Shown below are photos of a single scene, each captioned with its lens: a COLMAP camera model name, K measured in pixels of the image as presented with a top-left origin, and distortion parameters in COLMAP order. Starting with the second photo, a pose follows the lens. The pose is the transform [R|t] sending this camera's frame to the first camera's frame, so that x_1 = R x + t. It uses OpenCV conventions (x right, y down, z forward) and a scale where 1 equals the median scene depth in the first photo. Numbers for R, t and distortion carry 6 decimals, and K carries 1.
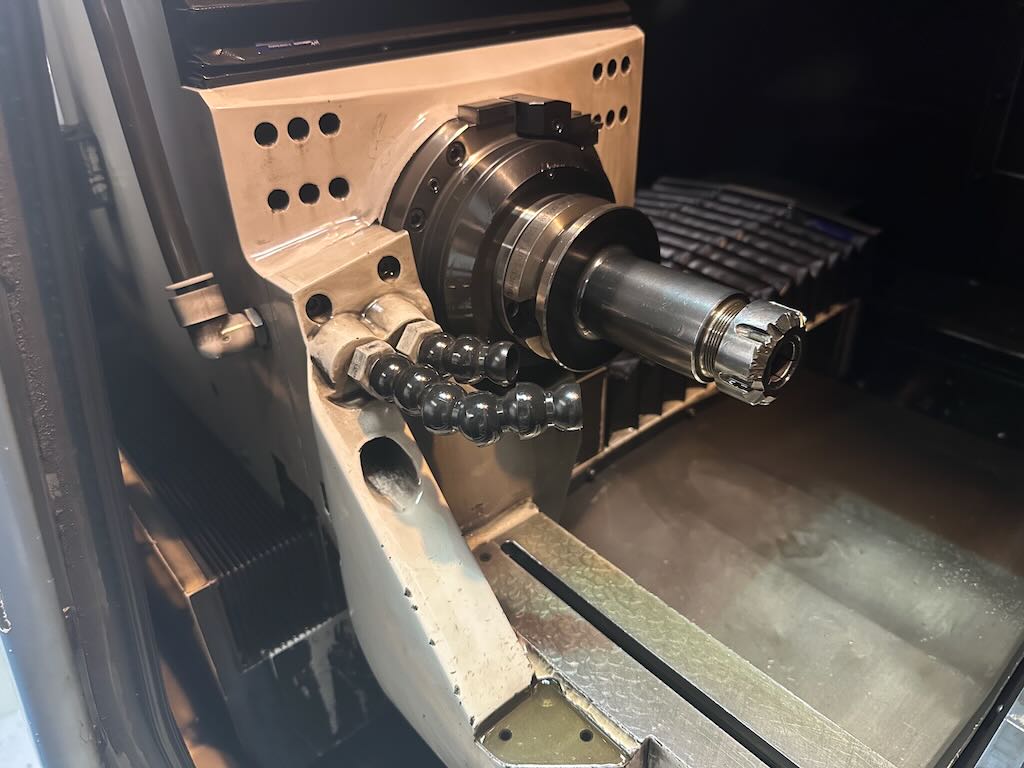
lens RADIAL K [[745.9, 0, 512.0], [0, 745.9, 384.0], [0, 0, 1]] dist [0.004981, -0.058533]
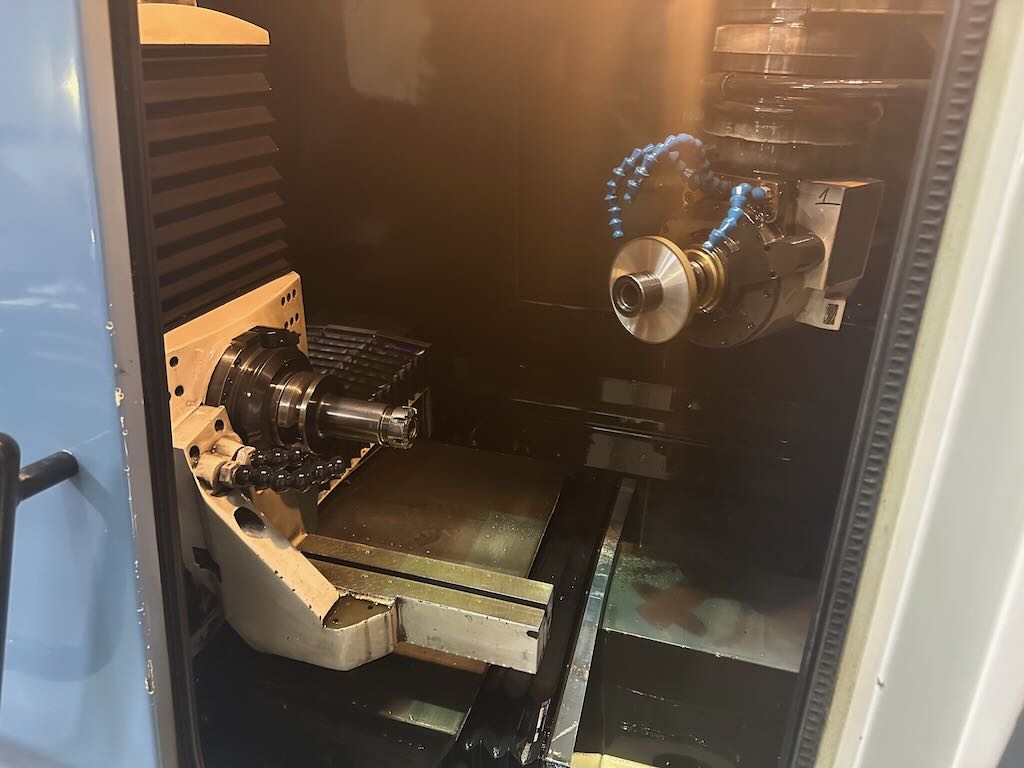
lens RADIAL K [[700.5, 0, 516.1], [0, 700.5, 387.5], [0, 0, 1]] dist [0.103166, -0.215929]
pose [[0.831586, -0.189117, 0.522207, -0.494597], [0.234574, 0.971859, -0.021588, -0.027775], [-0.503428, 0.140448, 0.852546, -1.081169]]
